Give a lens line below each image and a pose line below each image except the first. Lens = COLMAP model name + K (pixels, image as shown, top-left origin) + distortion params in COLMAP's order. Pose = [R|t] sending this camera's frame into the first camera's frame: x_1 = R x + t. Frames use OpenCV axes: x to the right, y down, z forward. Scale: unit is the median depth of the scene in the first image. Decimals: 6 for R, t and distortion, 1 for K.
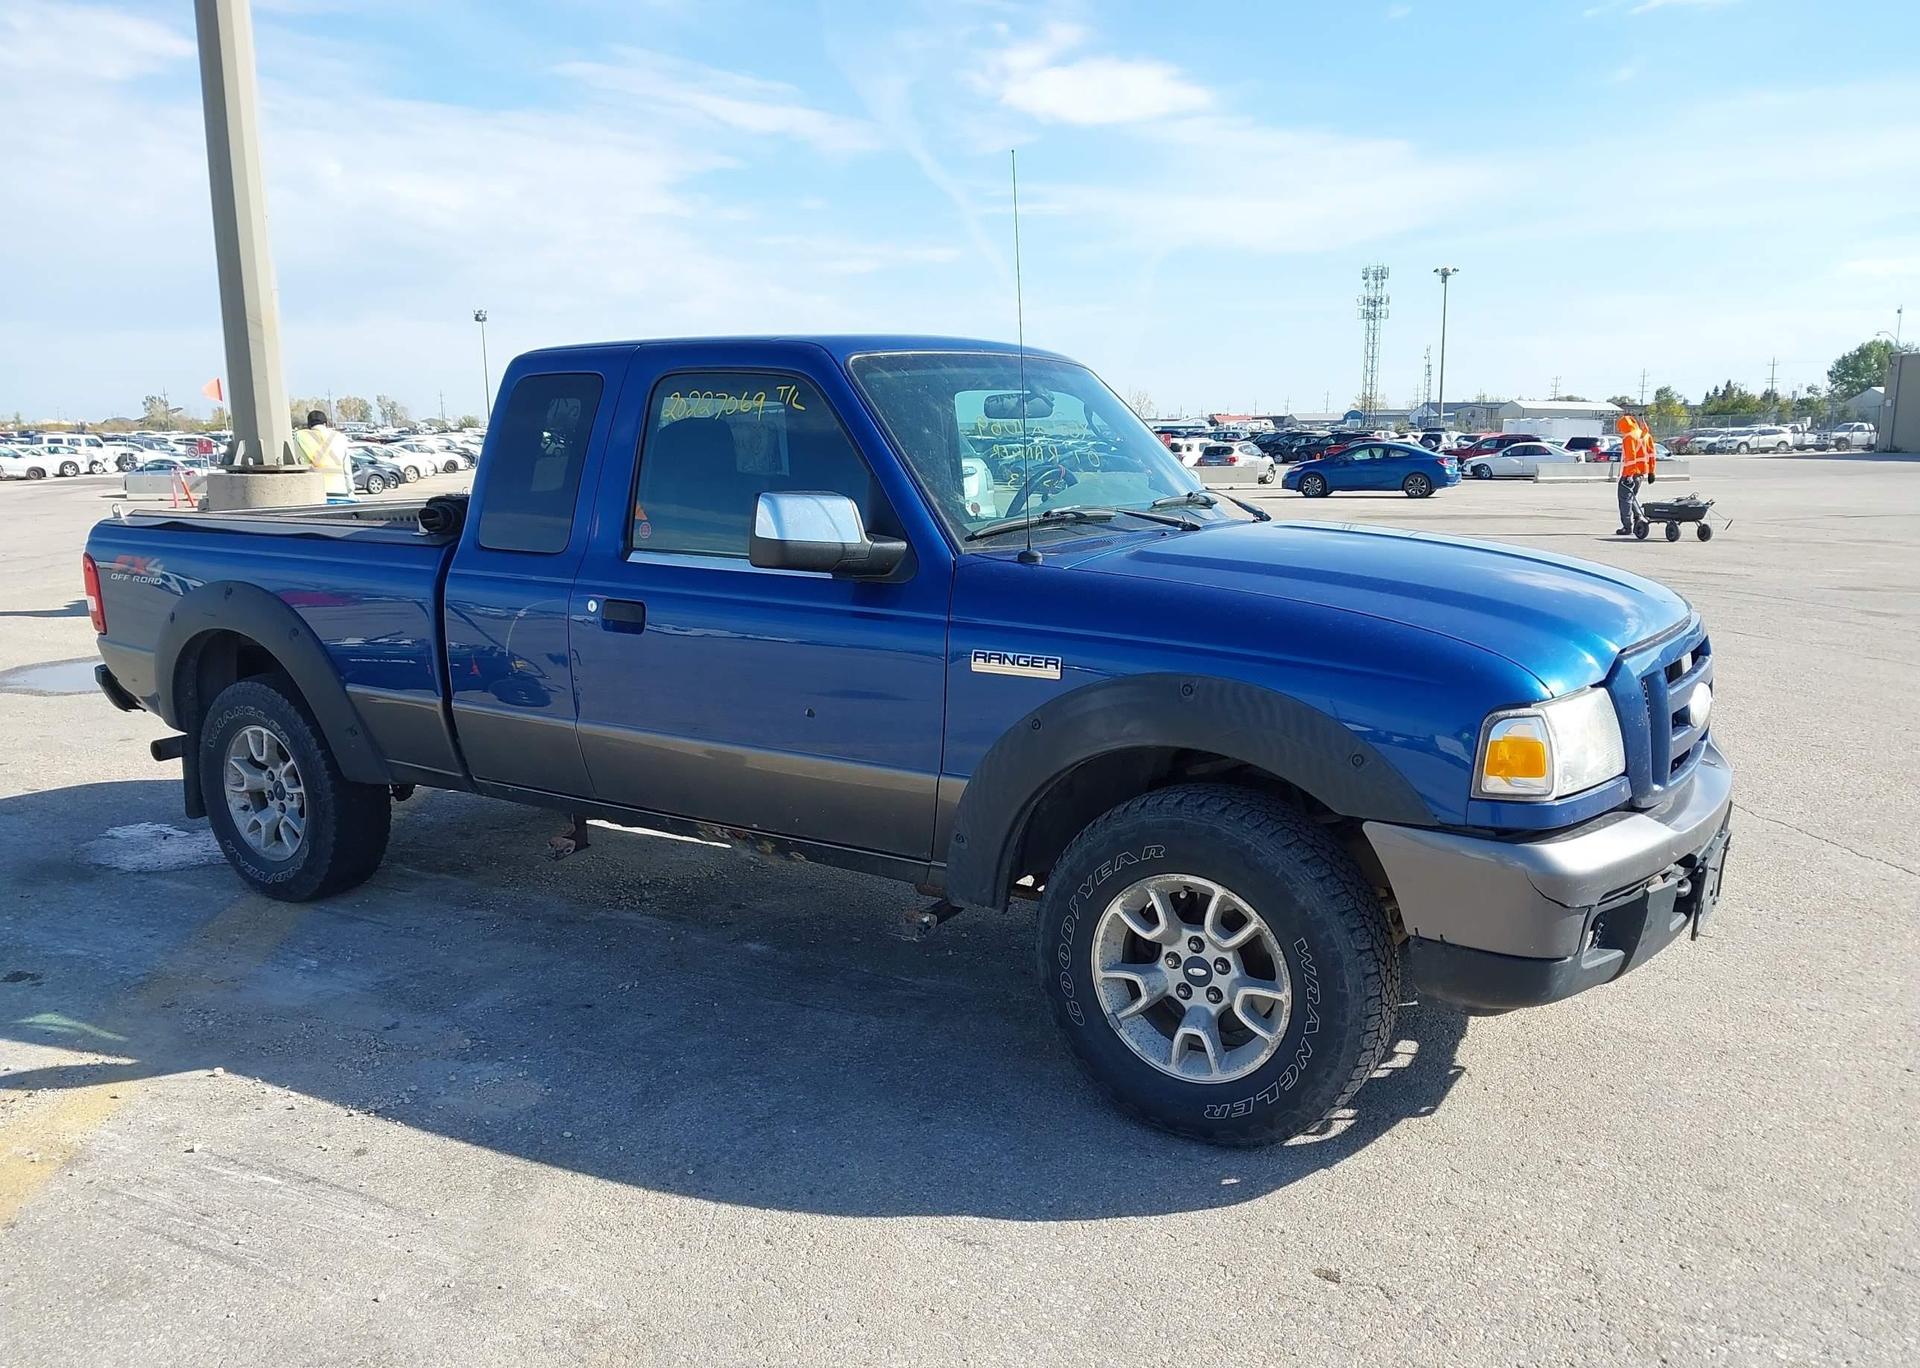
lens RADIAL K [[1536.5, 0, 957.5], [0, 1536.5, 753.9], [0, 0, 1]] dist [0.008186, 0.002252]
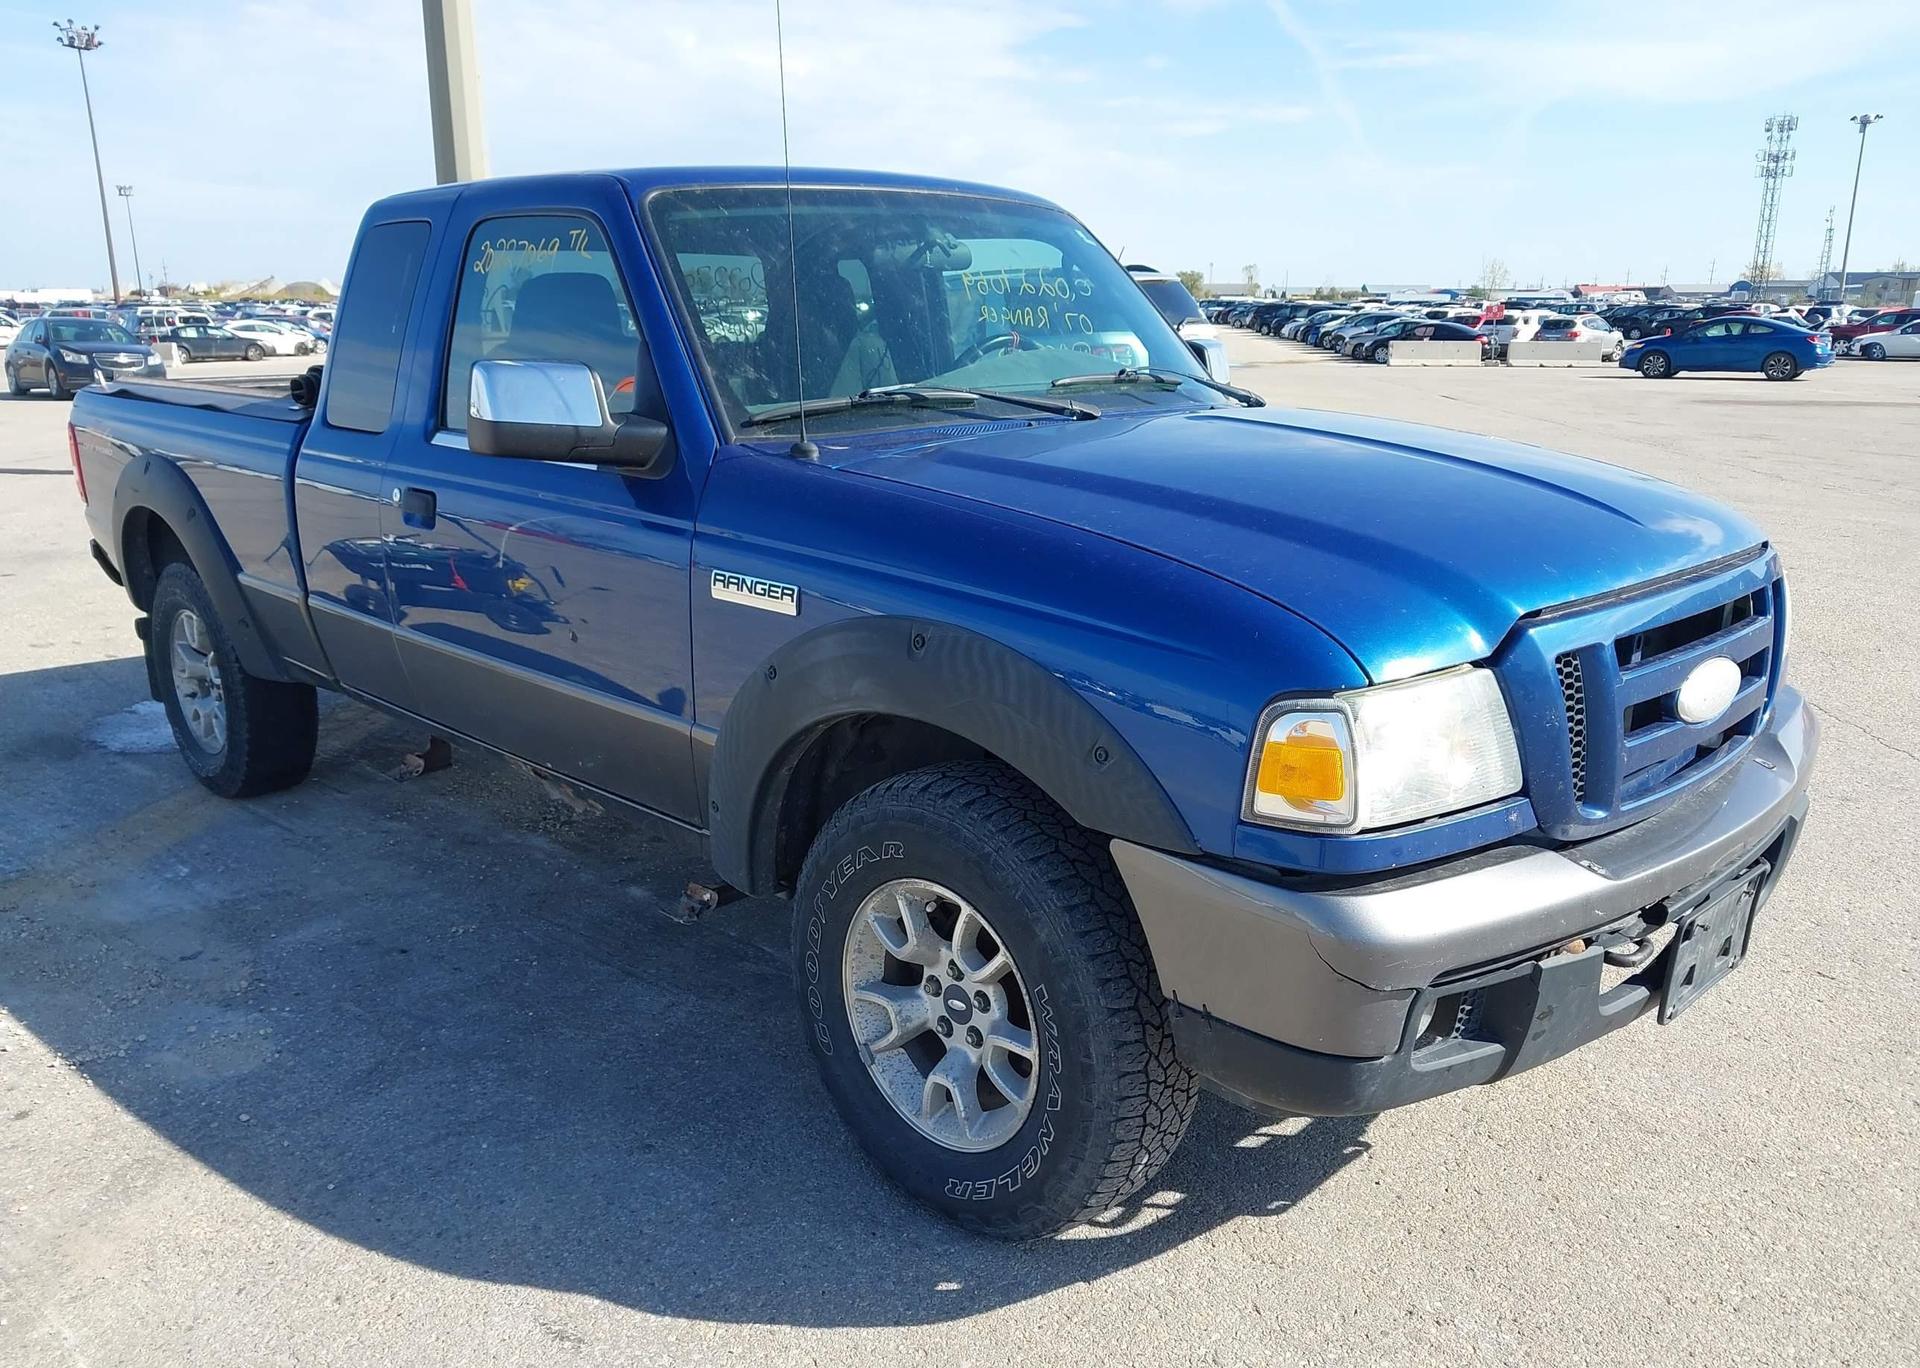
lens RADIAL K [[1529.1, 0, 954.3], [0, 1529.1, 764.0], [0, 0, 1]] dist [0.021343, -0.032680]
pose [[0.977886, 0.063639, -0.199220, 0.276644], [-0.046402, 0.994858, 0.090028, -0.043178], [0.203925, -0.078793, 0.975811, 0.243066]]
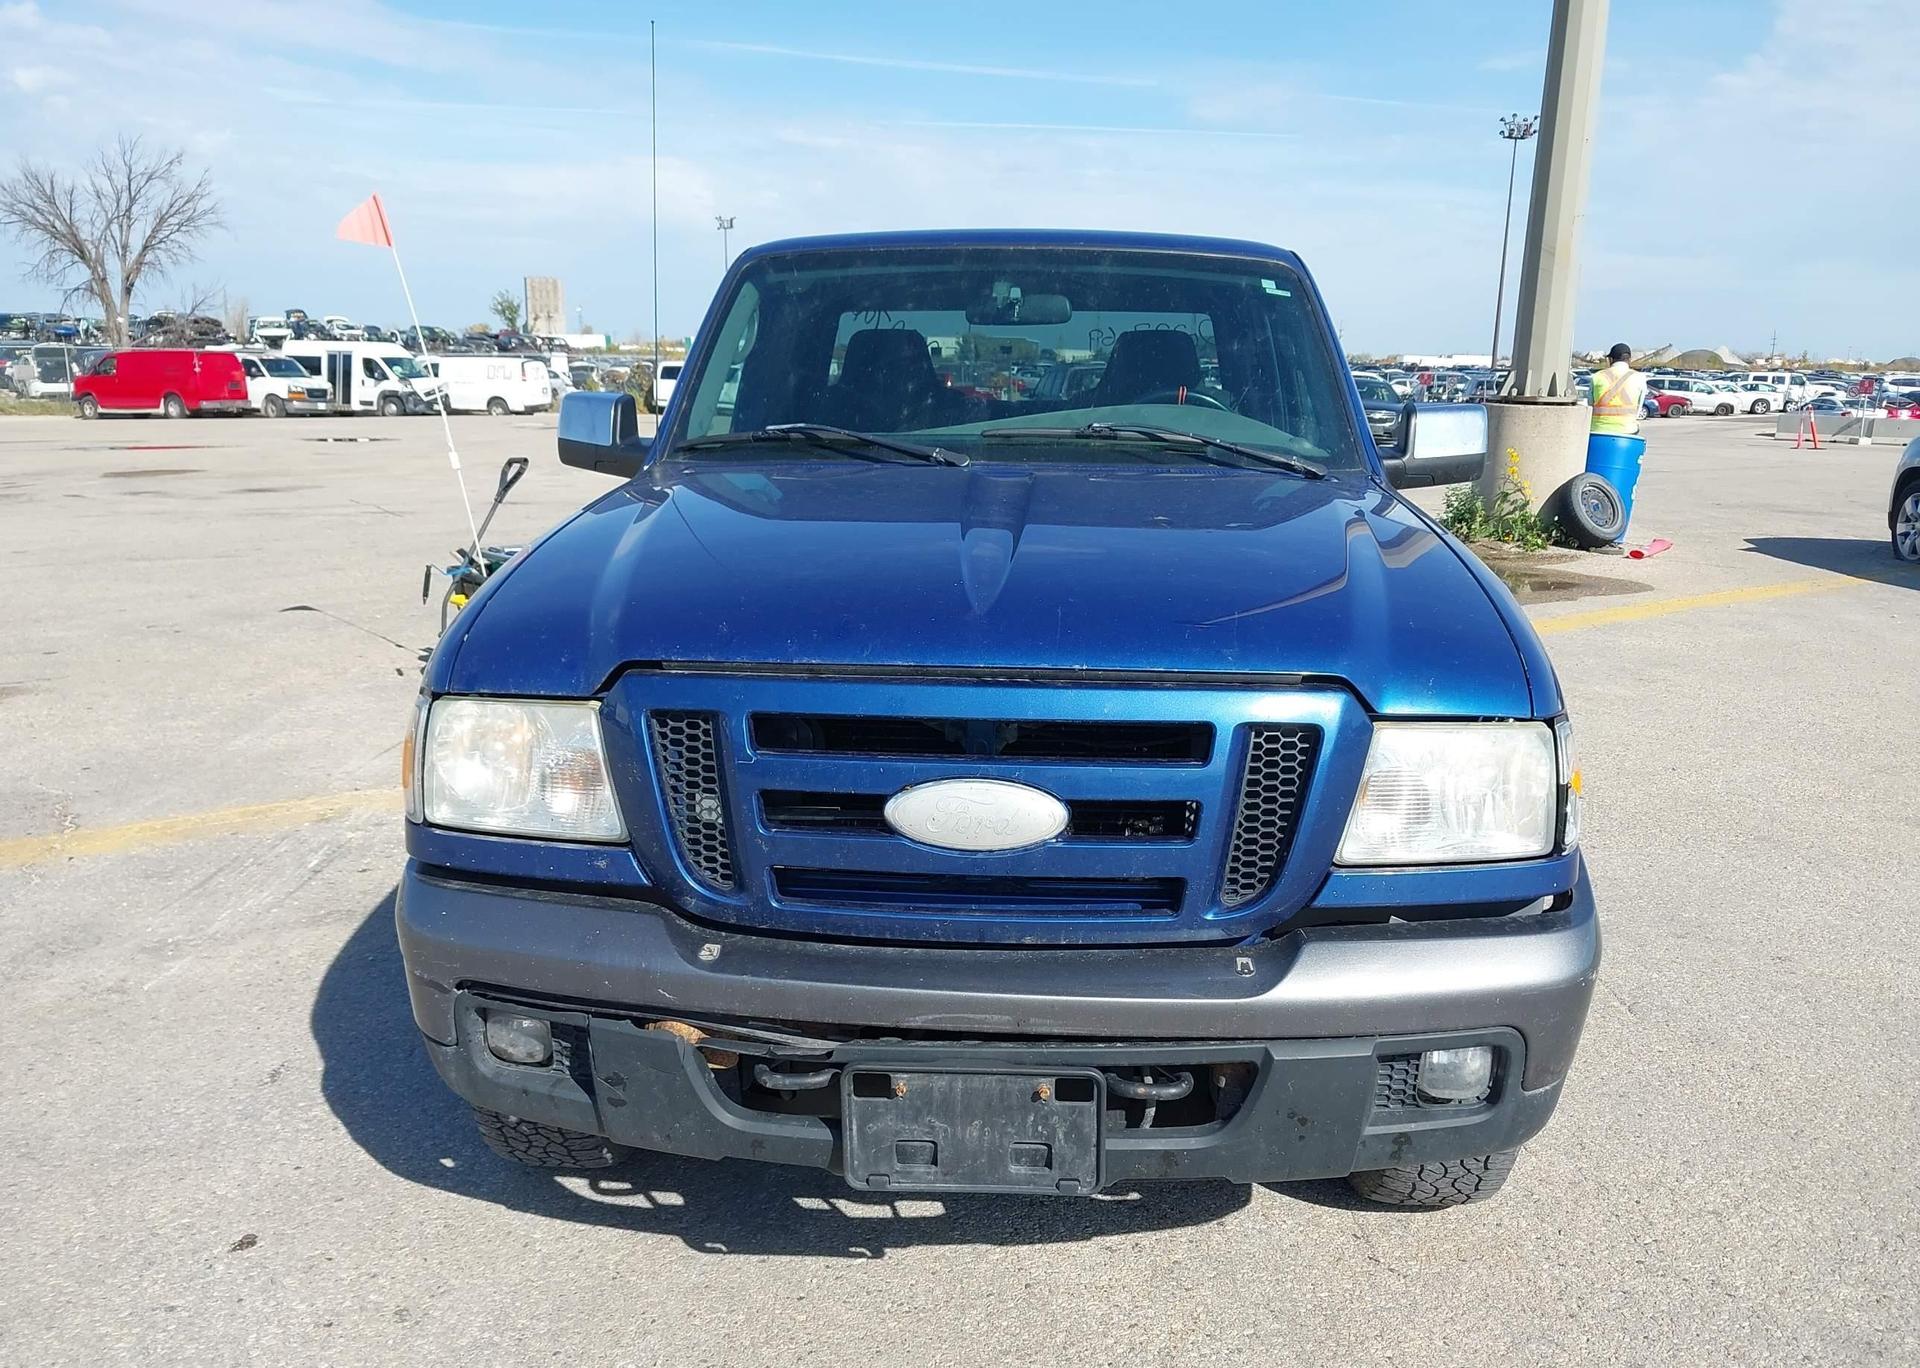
lens RADIAL K [[1540.0, 0, 960.5], [0, 1540.0, 745.0], [0, 0, 1]] dist [0.010870, -0.004783]
pose [[0.489602, 0.219986, -0.843739, 0.919240], [-0.193987, 0.970881, 0.140569, -0.131185], [0.850093, 0.094852, 0.518020, 0.672687]]
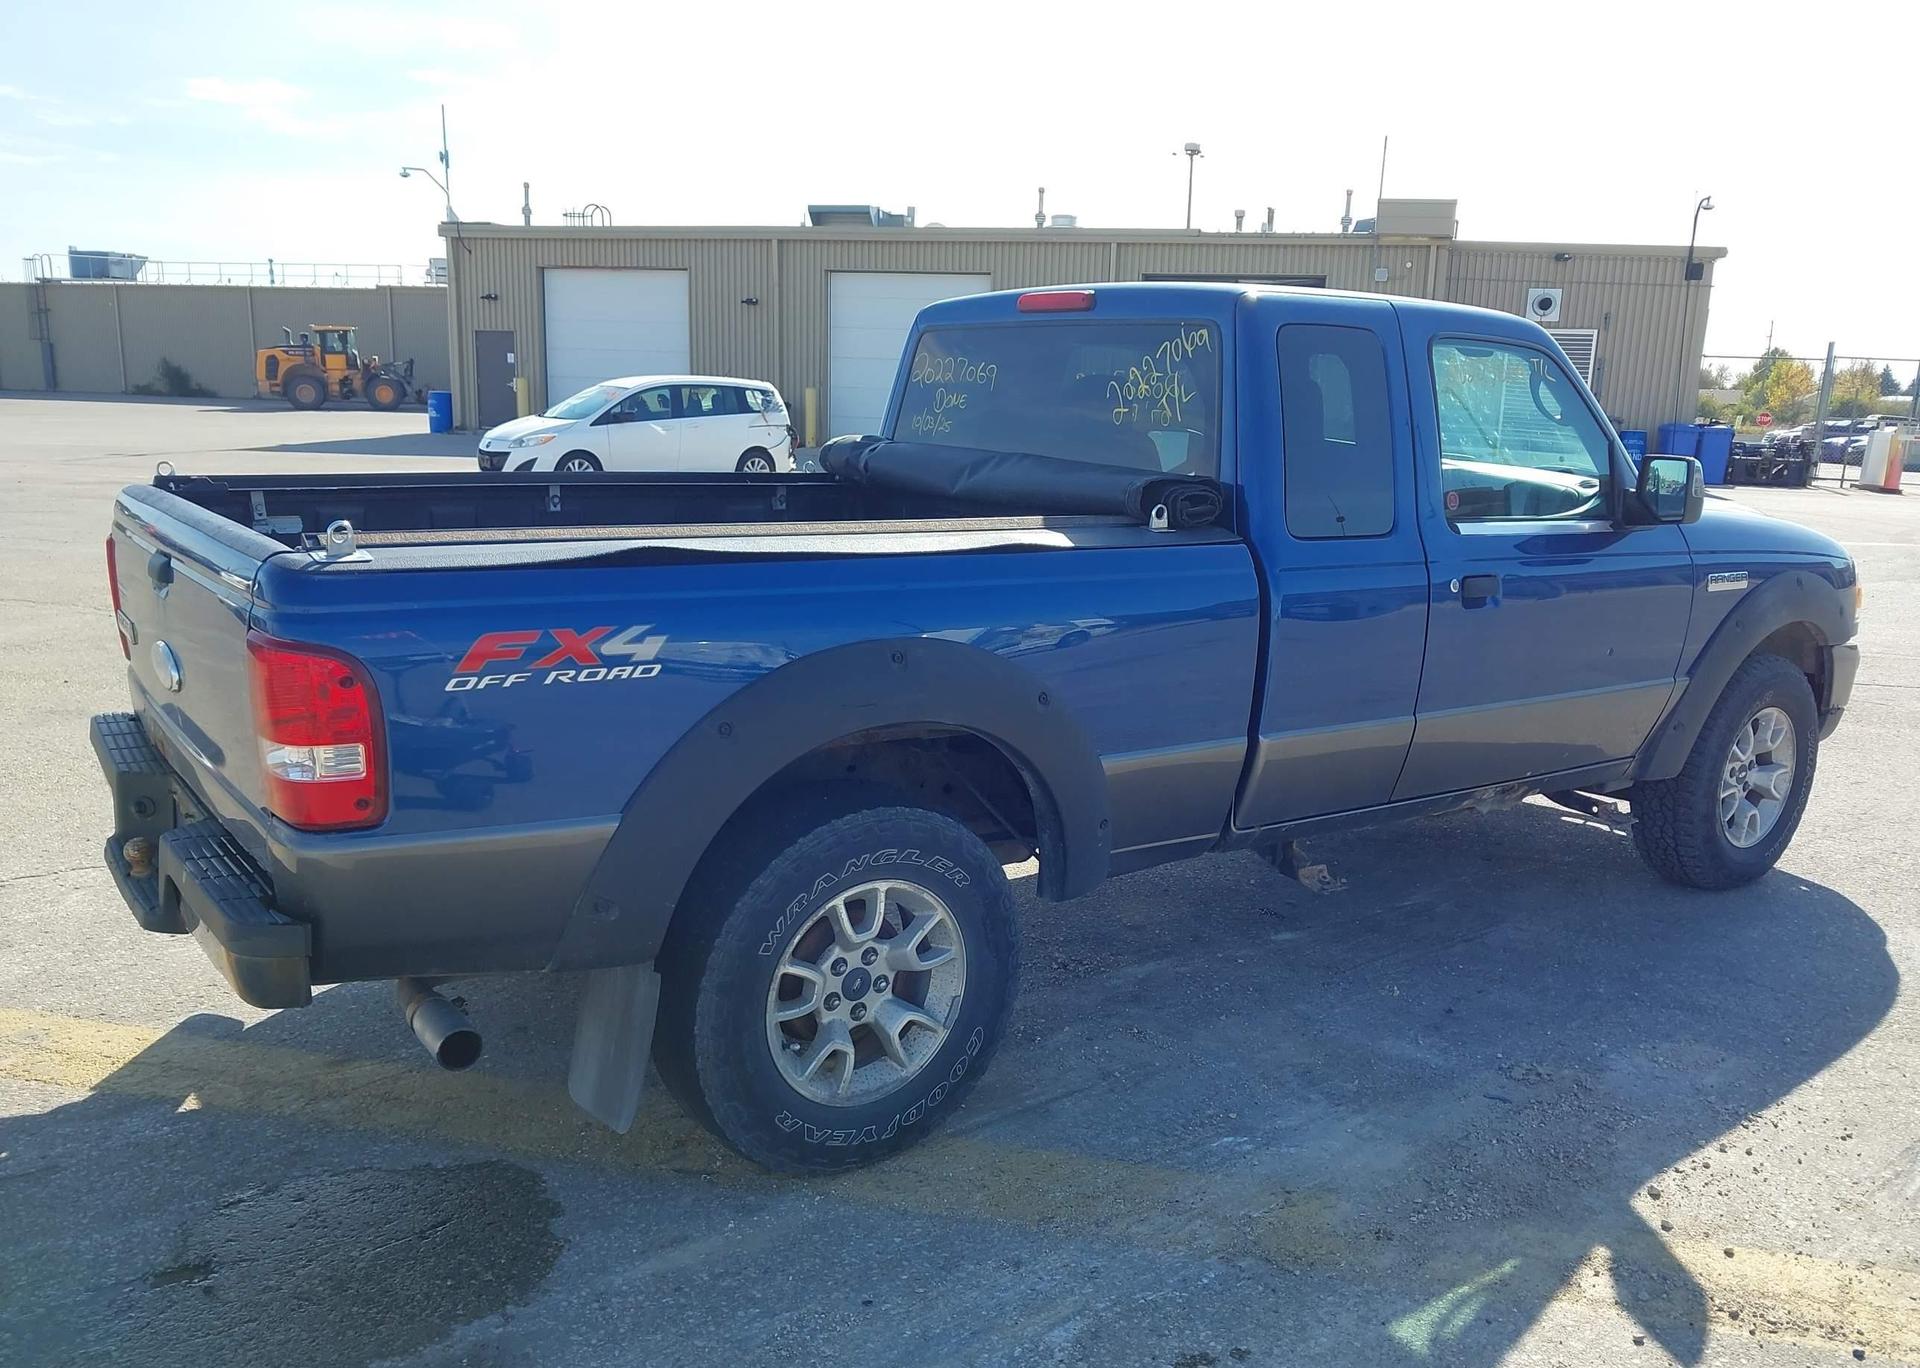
lens RADIAL K [[1540.0, 0, 960.5], [0, 1540.0, 745.0], [0, 0, 1]] dist [0.010870, -0.004783]
pose [[0.362201, -0.197025, 0.911039, -1.357348], [0.163182, 0.975713, 0.146136, -0.209374], [-0.917705, 0.095735, 0.385555, 1.032019]]
